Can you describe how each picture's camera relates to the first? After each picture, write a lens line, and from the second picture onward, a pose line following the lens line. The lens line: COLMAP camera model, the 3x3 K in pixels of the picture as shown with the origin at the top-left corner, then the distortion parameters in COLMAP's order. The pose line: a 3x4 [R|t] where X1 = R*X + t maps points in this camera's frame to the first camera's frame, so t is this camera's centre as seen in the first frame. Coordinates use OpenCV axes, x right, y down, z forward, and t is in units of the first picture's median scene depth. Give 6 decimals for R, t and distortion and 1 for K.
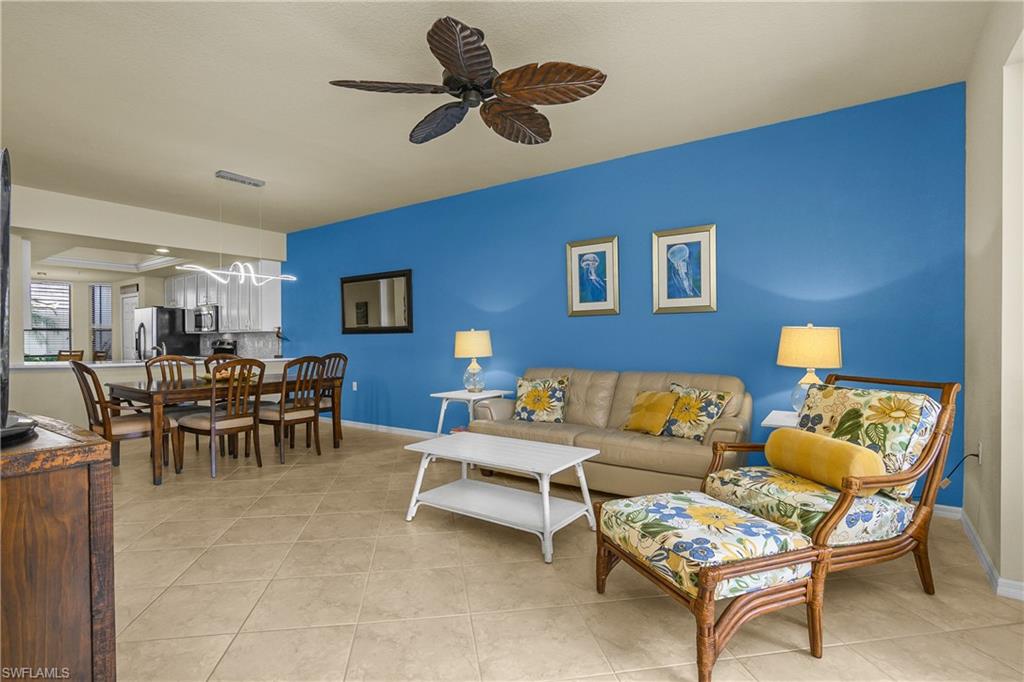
lens RADIAL K [[519.4, 0, 508.9], [0, 519.4, 336.3], [0, 0, 1]] dist [-0.005733, -0.000262]
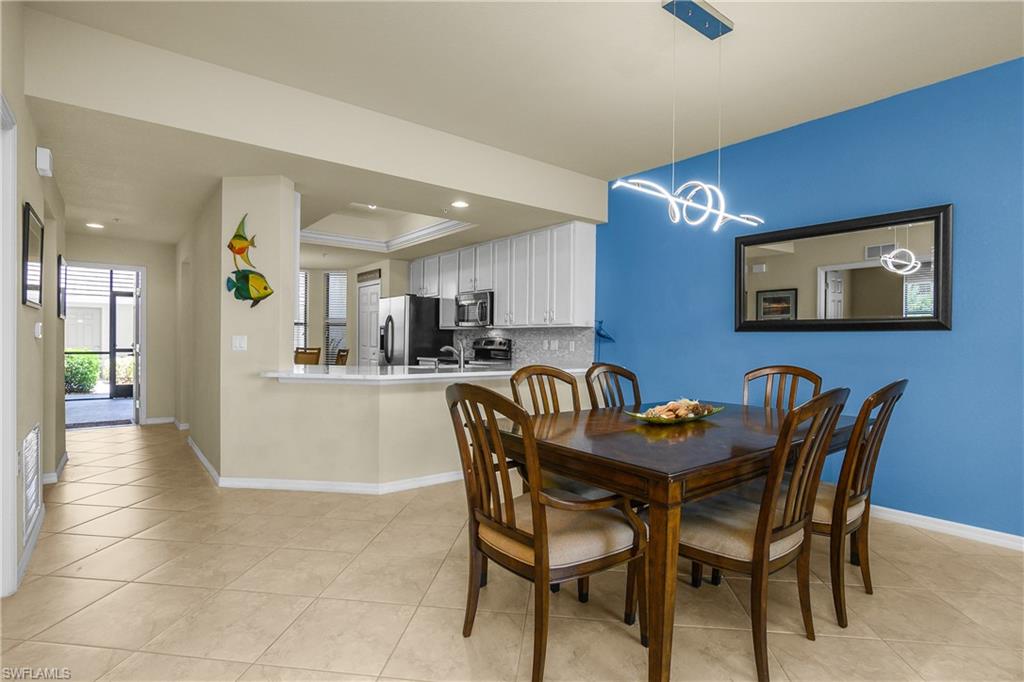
lens RADIAL K [[519.4, 0, 514.2], [0, 519.4, 343.1], [0, 0, 1]] dist [-0.005733, -0.000262]
pose [[0.964932, 0.014888, -0.262078, -0.312931], [-0.011022, 0.999808, 0.016217, 0.001649], [0.262269, -0.012759, 0.964910, 0.271406]]
